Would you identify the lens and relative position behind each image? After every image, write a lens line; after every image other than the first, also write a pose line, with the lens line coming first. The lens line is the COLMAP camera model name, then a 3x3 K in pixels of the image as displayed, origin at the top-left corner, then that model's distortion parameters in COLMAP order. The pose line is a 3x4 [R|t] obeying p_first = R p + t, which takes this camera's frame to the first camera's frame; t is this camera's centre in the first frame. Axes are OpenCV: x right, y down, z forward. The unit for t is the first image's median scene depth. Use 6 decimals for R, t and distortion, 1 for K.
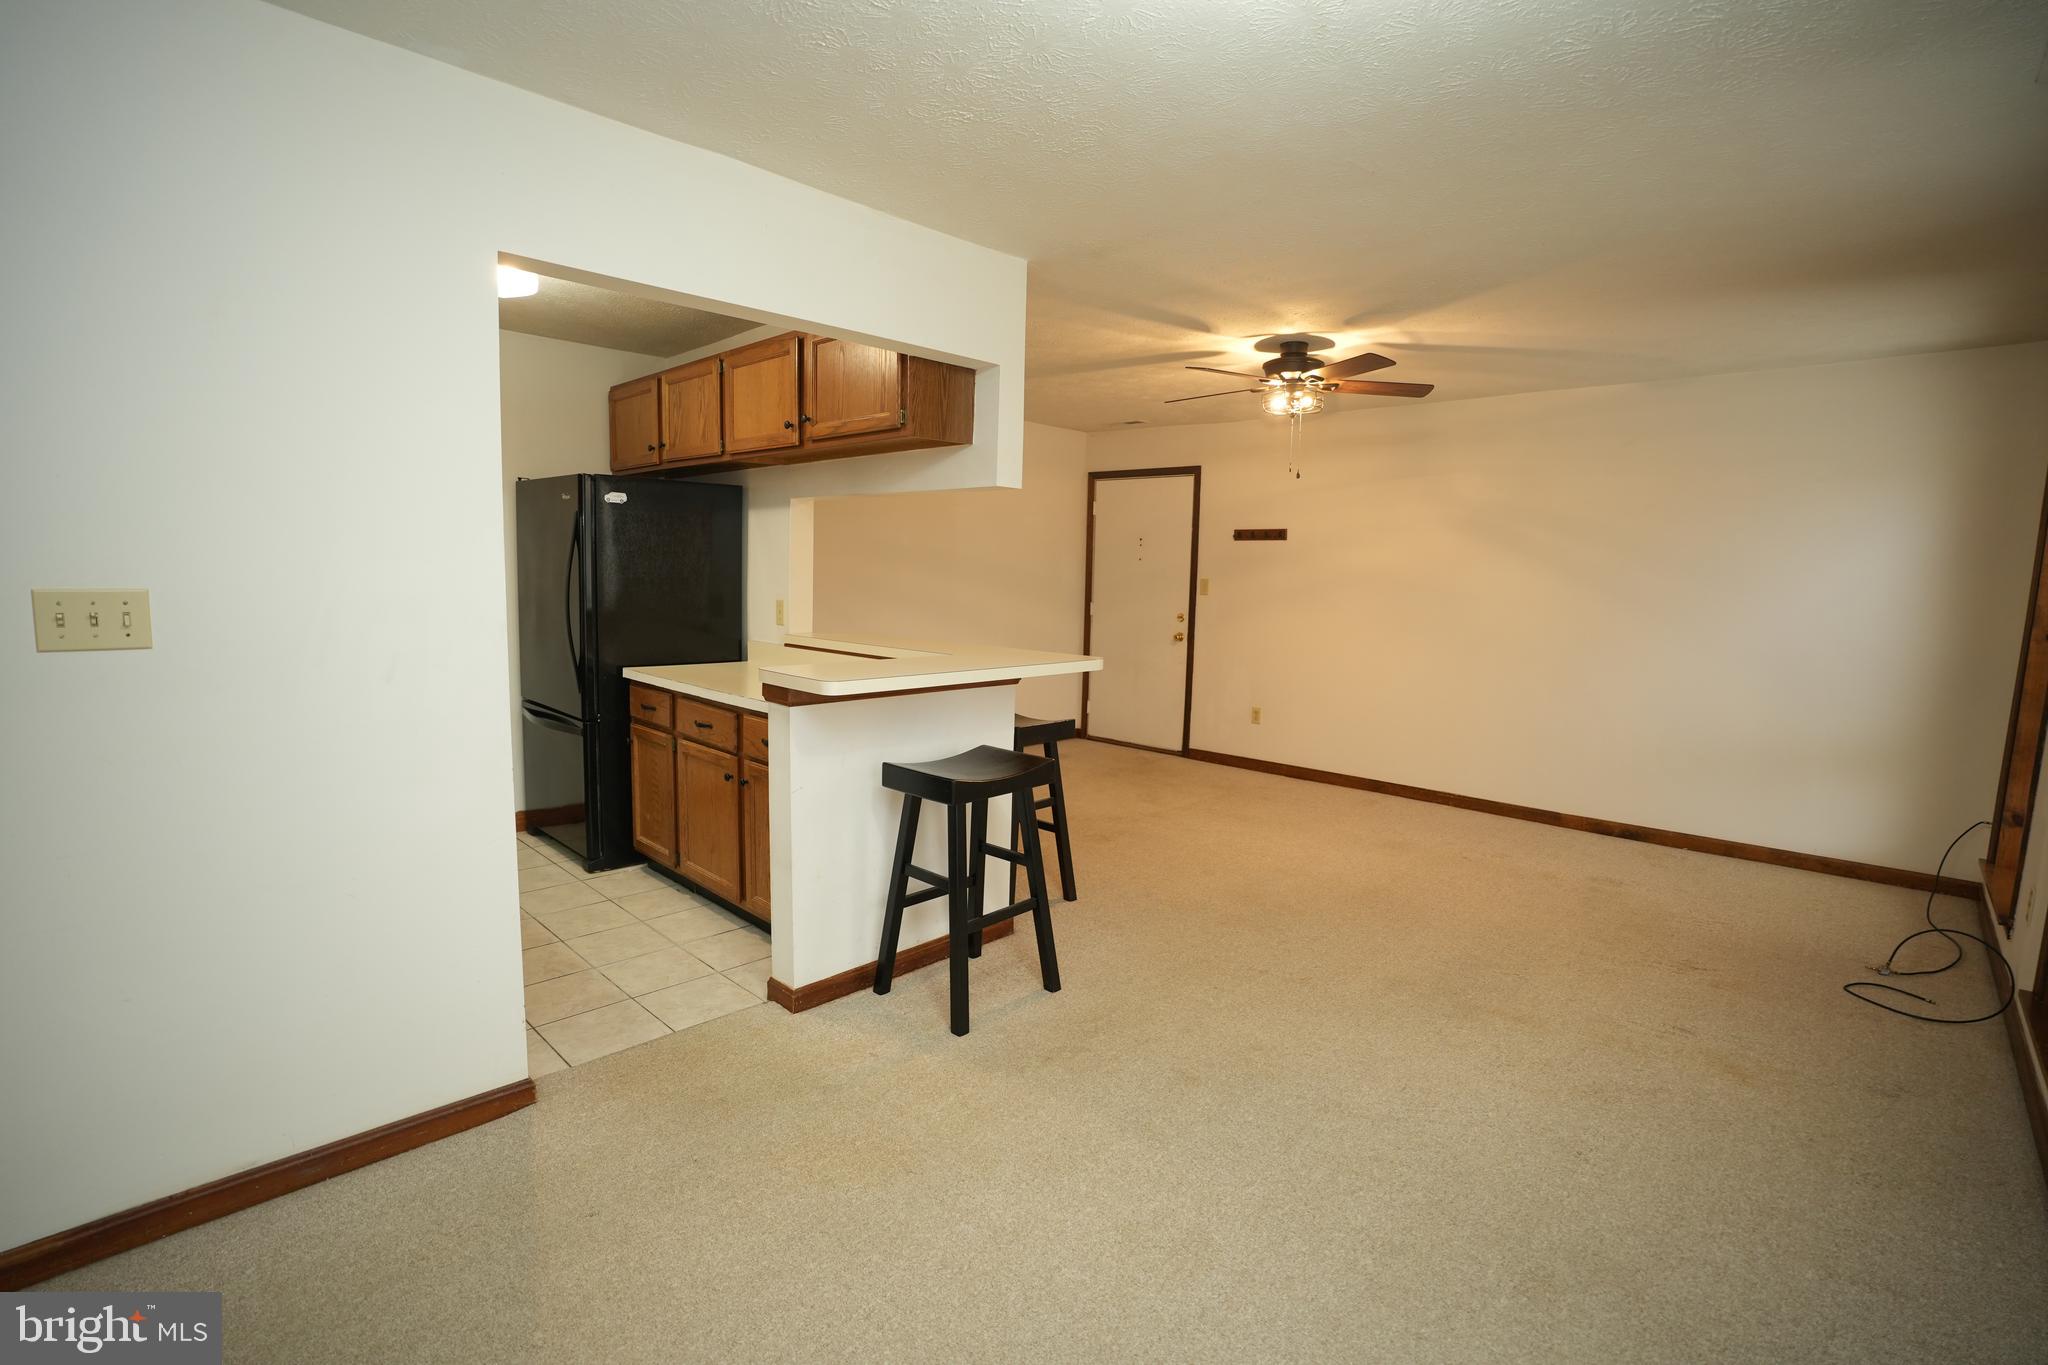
lens RADIAL K [[937.6, 0, 1020.6], [0, 937.6, 678.1], [0, 0, 1]] dist [-0.071444, 0.018743]
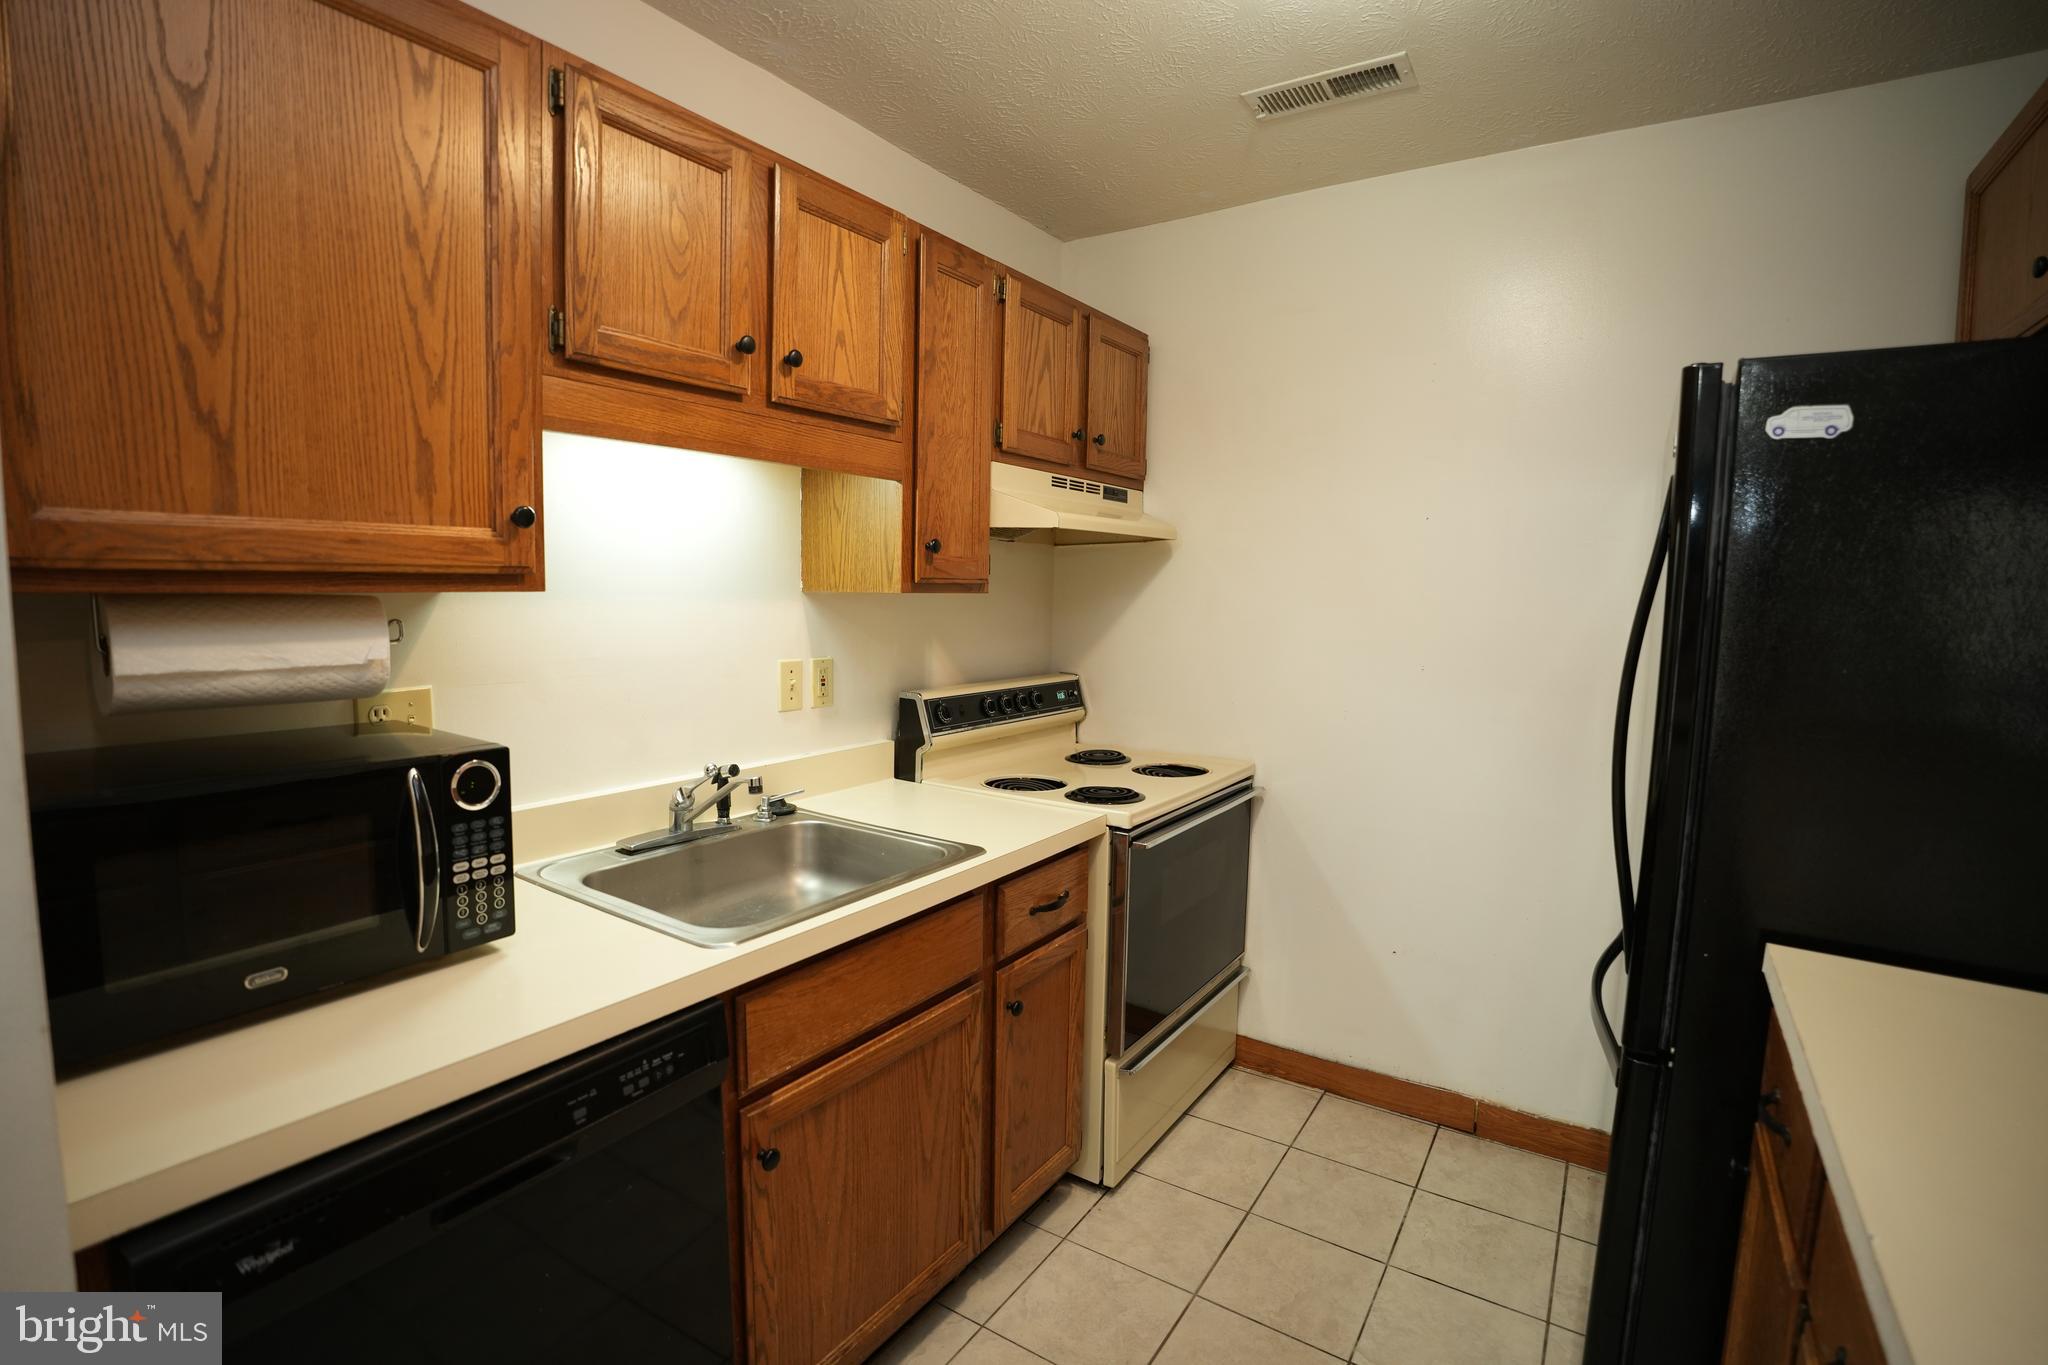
lens RADIAL K [[937.6, 0, 1020.6], [0, 937.6, 678.1], [0, 0, 1]] dist [-0.071444, 0.018743]
pose [[0.178267, 0.071009, -0.981417, -0.161598], [-0.133226, 0.989950, 0.047427, -0.078481], [0.974921, 0.122295, 0.185936, 0.631986]]
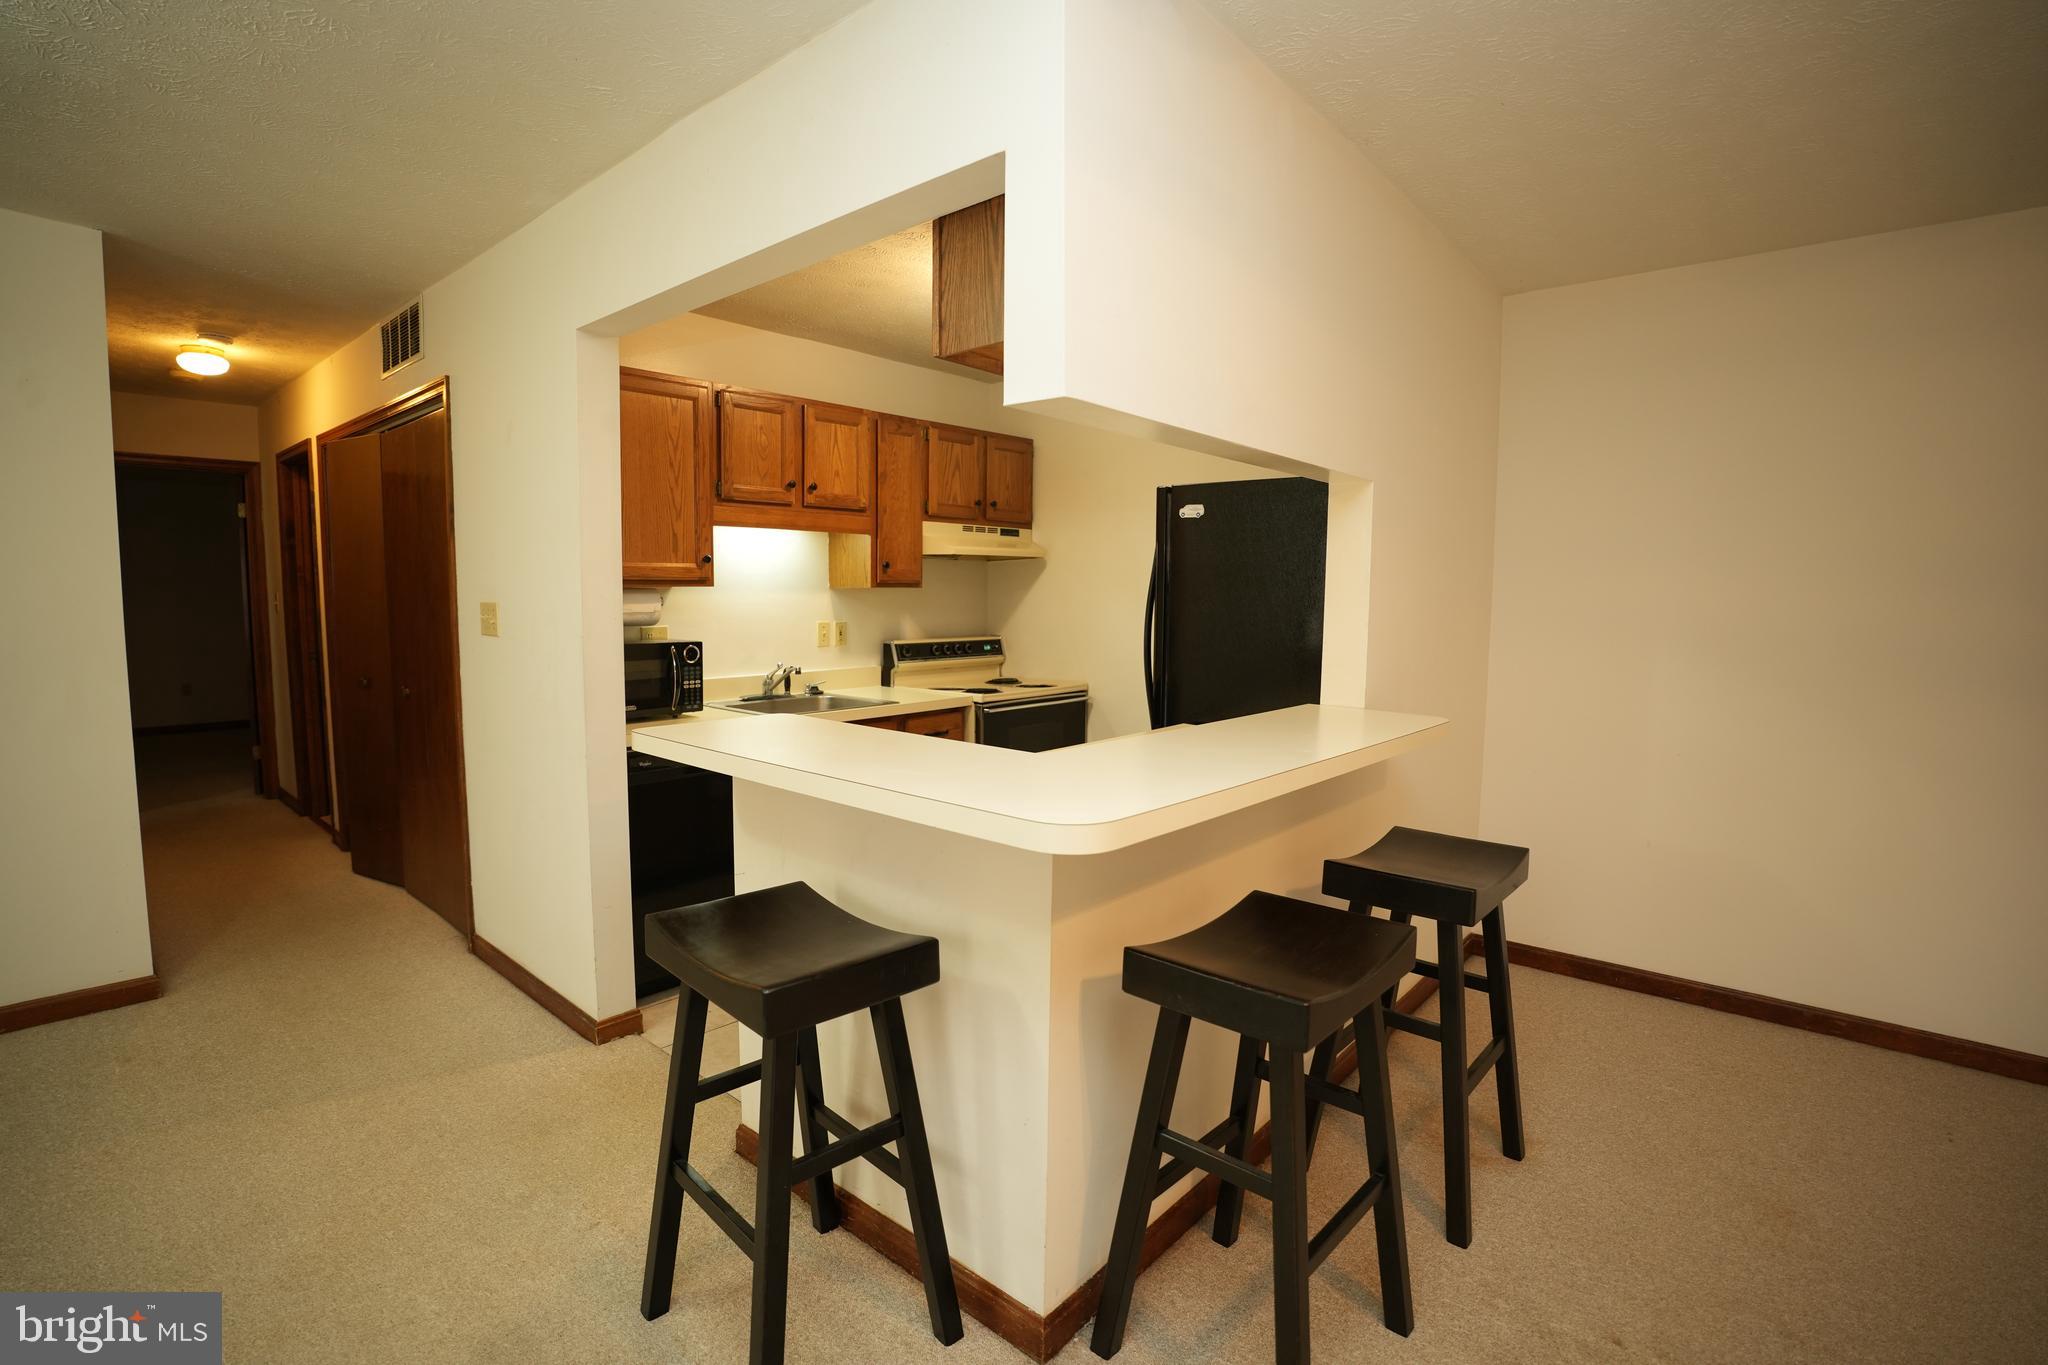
lens RADIAL K [[937.6, 0, 1020.6], [0, 937.6, 678.1], [0, 0, 1]] dist [-0.071444, 0.018743]
pose [[0.055613, 0.066537, -0.996233, 0.343441], [-0.128314, 0.989980, 0.058956, -0.074605], [0.990173, 0.124552, 0.063594, 0.756458]]
